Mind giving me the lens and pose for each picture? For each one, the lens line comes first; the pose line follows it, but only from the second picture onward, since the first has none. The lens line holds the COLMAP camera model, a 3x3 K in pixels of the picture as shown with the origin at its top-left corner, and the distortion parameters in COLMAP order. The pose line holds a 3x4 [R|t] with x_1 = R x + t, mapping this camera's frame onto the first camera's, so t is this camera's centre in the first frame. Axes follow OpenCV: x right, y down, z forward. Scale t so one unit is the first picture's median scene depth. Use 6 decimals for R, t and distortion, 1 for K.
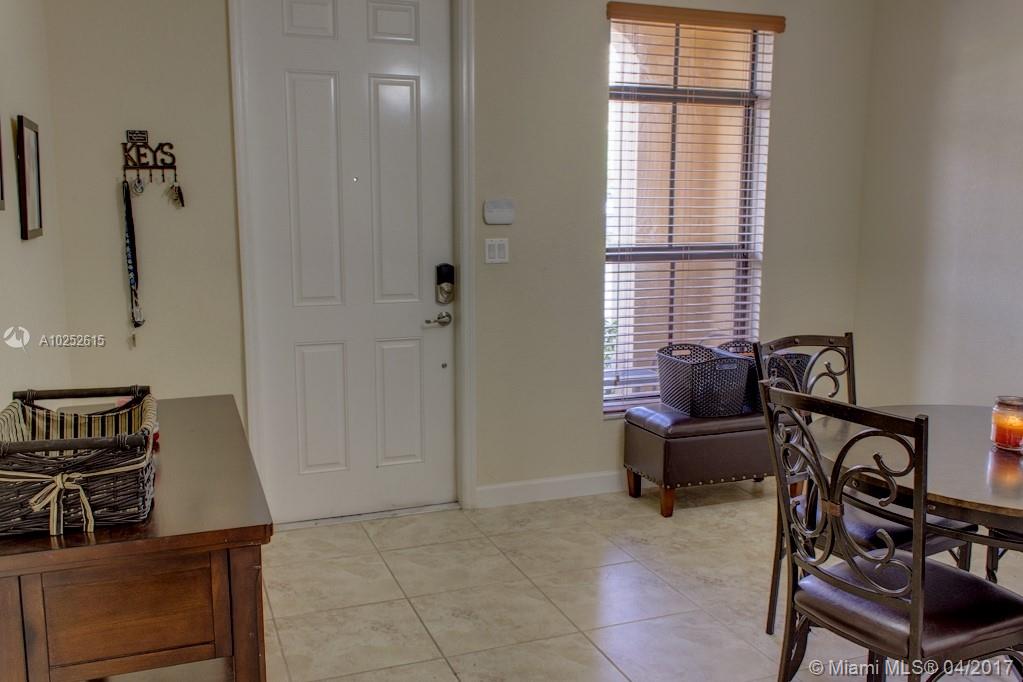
lens RADIAL K [[895.1, 0, 509.9], [0, 895.1, 341.5], [0, 0, 1]] dist [0.016107, -0.032470]
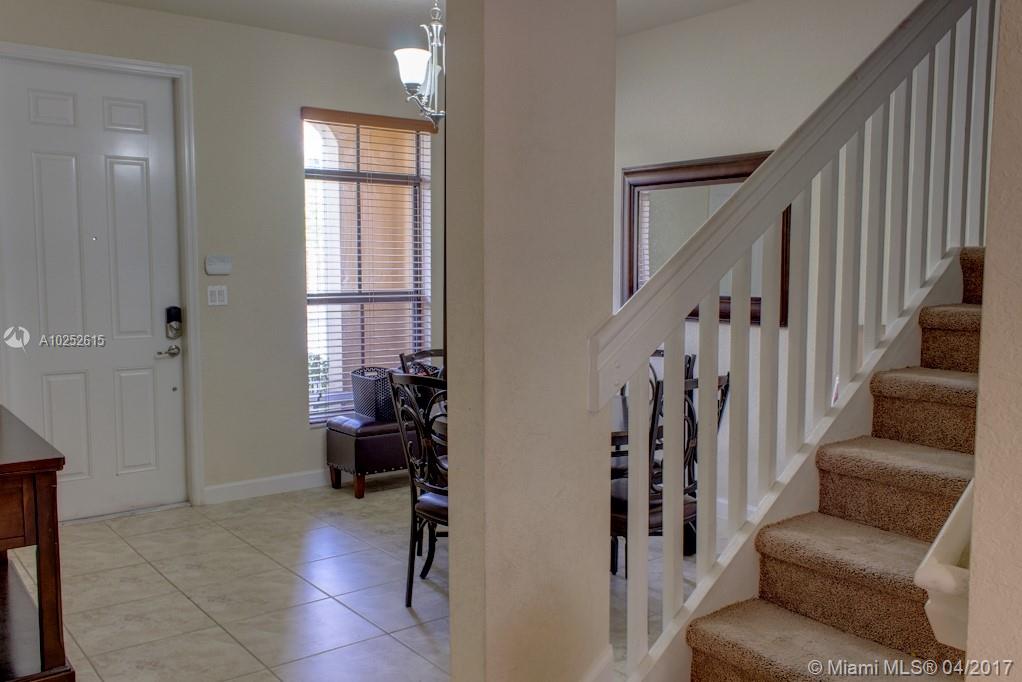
lens RADIAL K [[894.2, 0, 518.1], [0, 894.2, 343.3], [0, 0, 1]] dist [0.016107, -0.032470]
pose [[0.955959, -0.024467, 0.292478, 0.020120], [0.041307, 0.997816, -0.051542, 0.047938], [-0.290578, 0.061354, 0.954882, -0.325251]]
